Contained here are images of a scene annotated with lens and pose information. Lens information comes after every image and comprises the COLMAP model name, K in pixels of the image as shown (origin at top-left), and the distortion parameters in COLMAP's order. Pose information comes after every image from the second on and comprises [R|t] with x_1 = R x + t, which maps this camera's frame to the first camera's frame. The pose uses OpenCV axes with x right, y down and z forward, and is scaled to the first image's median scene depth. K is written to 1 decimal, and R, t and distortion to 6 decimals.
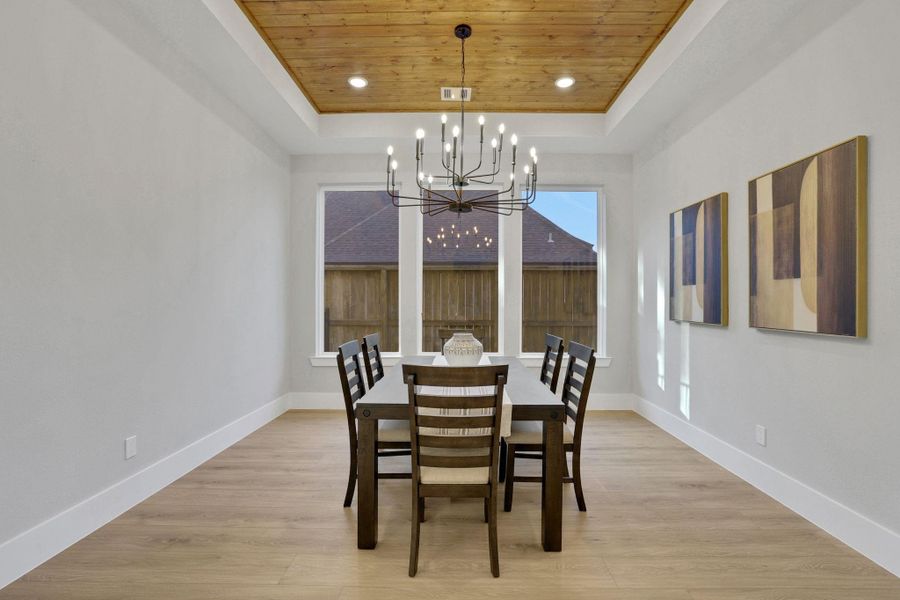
lens RADIAL K [[401.5, 0, 456.8], [0, 401.5, 301.2], [0, 0, 1]] dist [-0.027903, 0.008127]
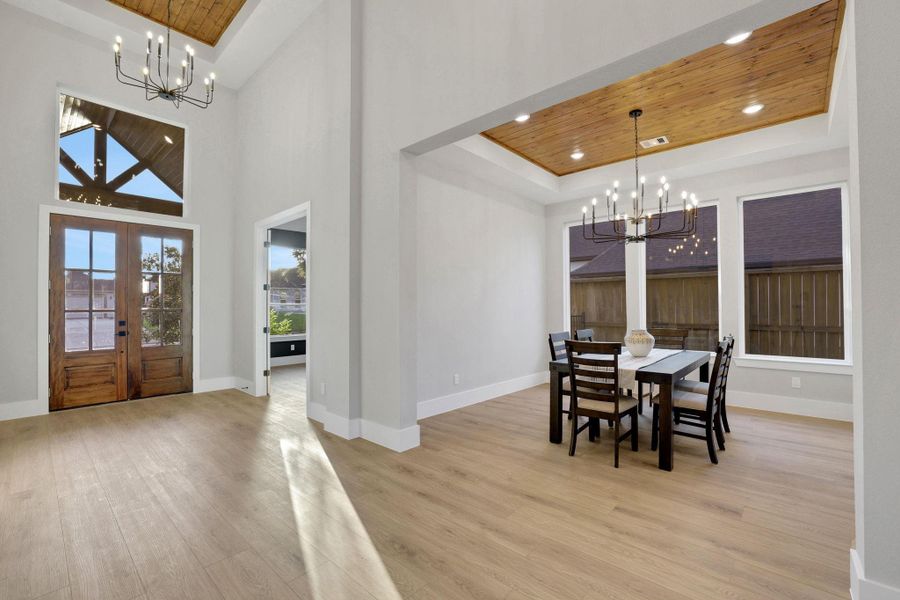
lens RADIAL K [[389.5, 0, 443.6], [0, 389.5, 305.7], [0, 0, 1]] dist [-0.034021, 0.004195]
pose [[0.730901, -0.010214, -0.682407, 0.367105], [0.007789, 0.999948, -0.006624, 0.002143], [0.682439, -0.000473, 0.730942, -0.378047]]
